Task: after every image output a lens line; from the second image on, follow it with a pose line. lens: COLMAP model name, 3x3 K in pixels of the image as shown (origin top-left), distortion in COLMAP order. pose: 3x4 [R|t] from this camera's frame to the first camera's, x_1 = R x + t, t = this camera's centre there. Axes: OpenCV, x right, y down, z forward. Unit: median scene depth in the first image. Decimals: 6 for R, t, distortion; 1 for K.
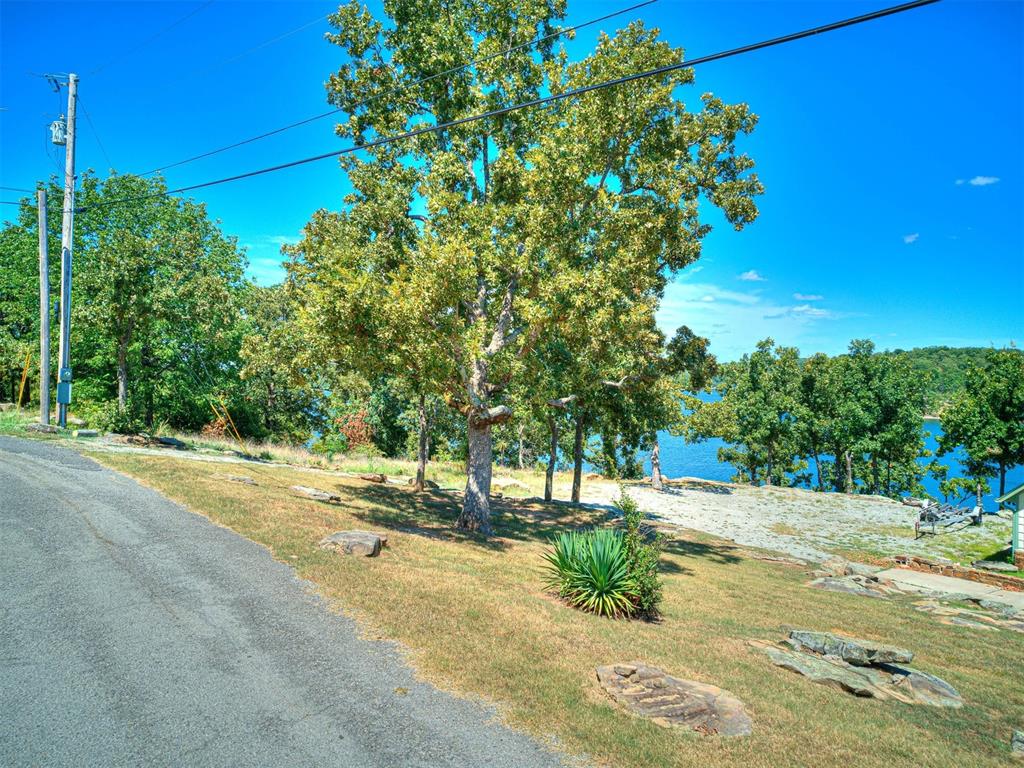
lens RADIAL K [[732.3, 0, 513.4], [0, 732.3, 387.4], [0, 0, 1]] dist [-0.054566, 0.022895]
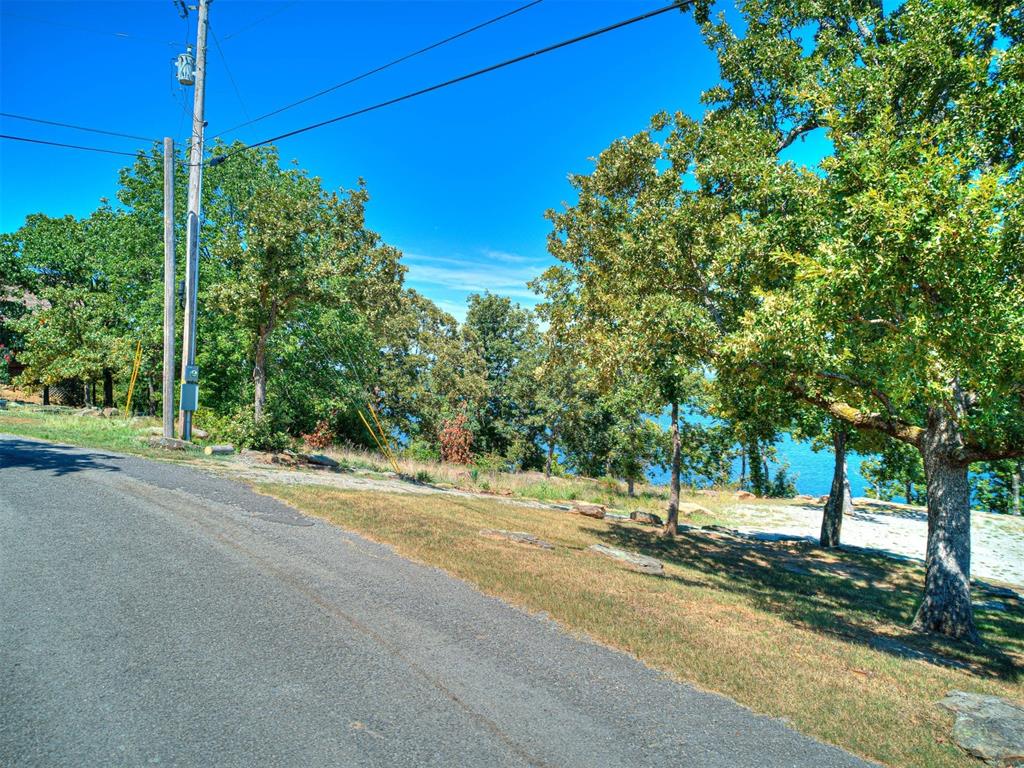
lens RADIAL K [[732.3, 0, 512.2], [0, 732.3, 380.9], [0, 0, 1]] dist [-0.054566, 0.022895]
pose [[0.998208, 0.005742, -0.059569, -0.226455], [-0.006526, 0.999895, -0.012974, -0.002151], [0.059489, 0.013339, 0.998140, 0.233445]]
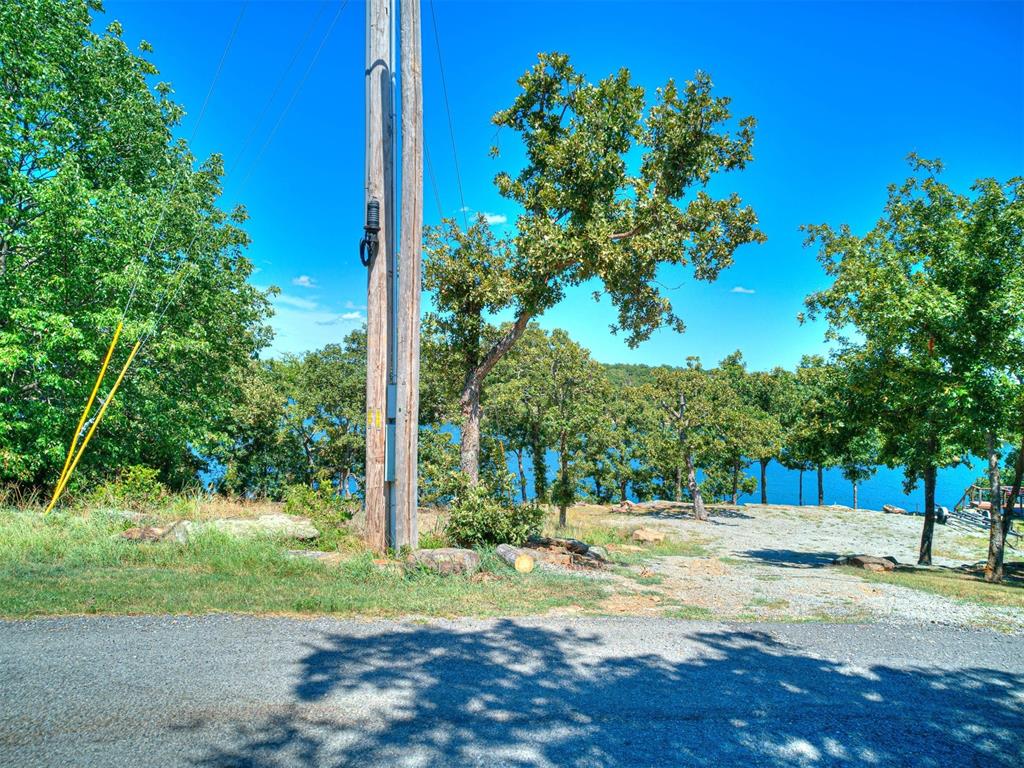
lens RADIAL K [[732.3, 0, 511.3], [0, 732.3, 381.6], [0, 0, 1]] dist [-0.054566, 0.022895]
pose [[0.830739, 0.009234, 0.556586, -0.693147], [-0.001462, 0.999895, -0.014408, -0.029887], [-0.556661, 0.011156, 0.830665, 0.584224]]
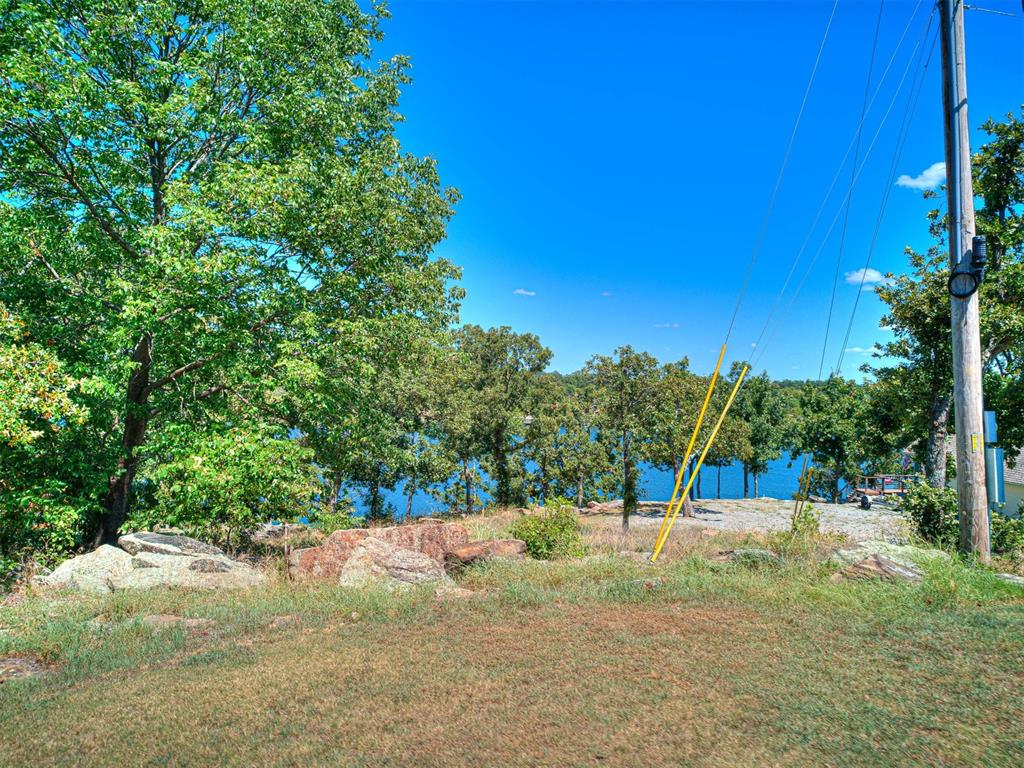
lens RADIAL K [[732.3, 0, 511.3], [0, 732.3, 387.5], [0, 0, 1]] dist [-0.054566, 0.022895]
pose [[0.635011, 0.002967, 0.772497, -0.903583], [-0.000183, 0.999993, -0.003690, -0.040228], [-0.772503, 0.002202, 0.635008, 0.787613]]
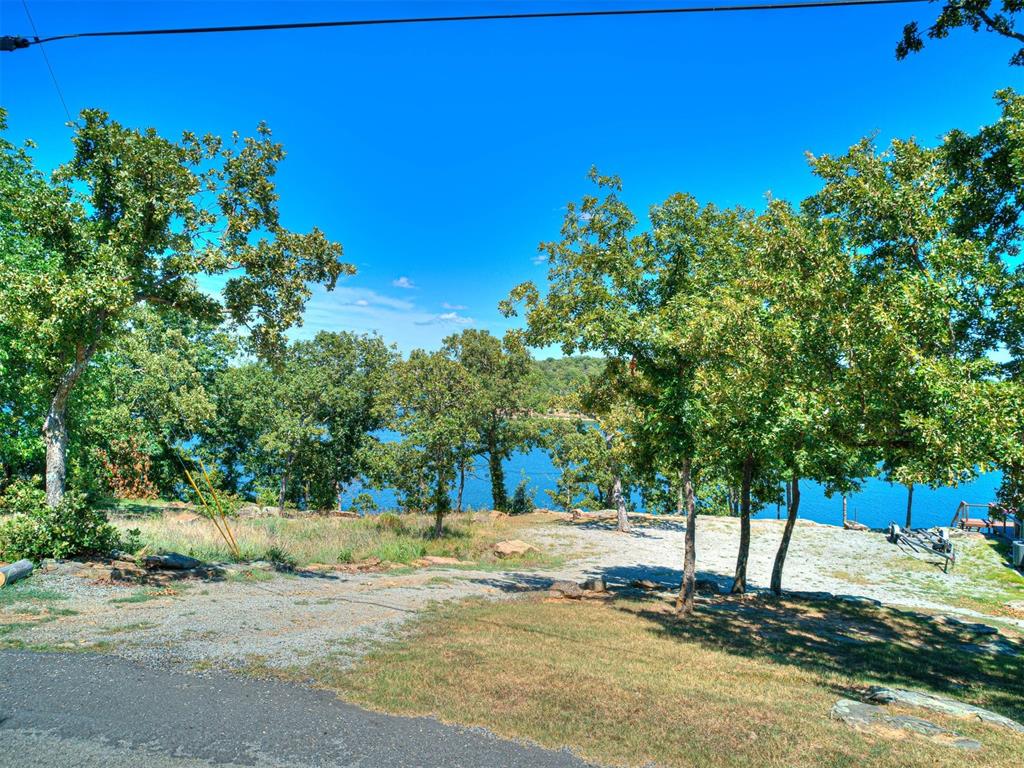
lens RADIAL K [[732.3, 0, 514.6], [0, 732.3, 384.8], [0, 0, 1]] dist [-0.054566, 0.022895]
pose [[0.893434, 0.007825, 0.449125, -0.497185], [-0.004463, 0.999954, -0.008544, -0.042699], [-0.449171, 0.005629, 0.893428, 0.466714]]
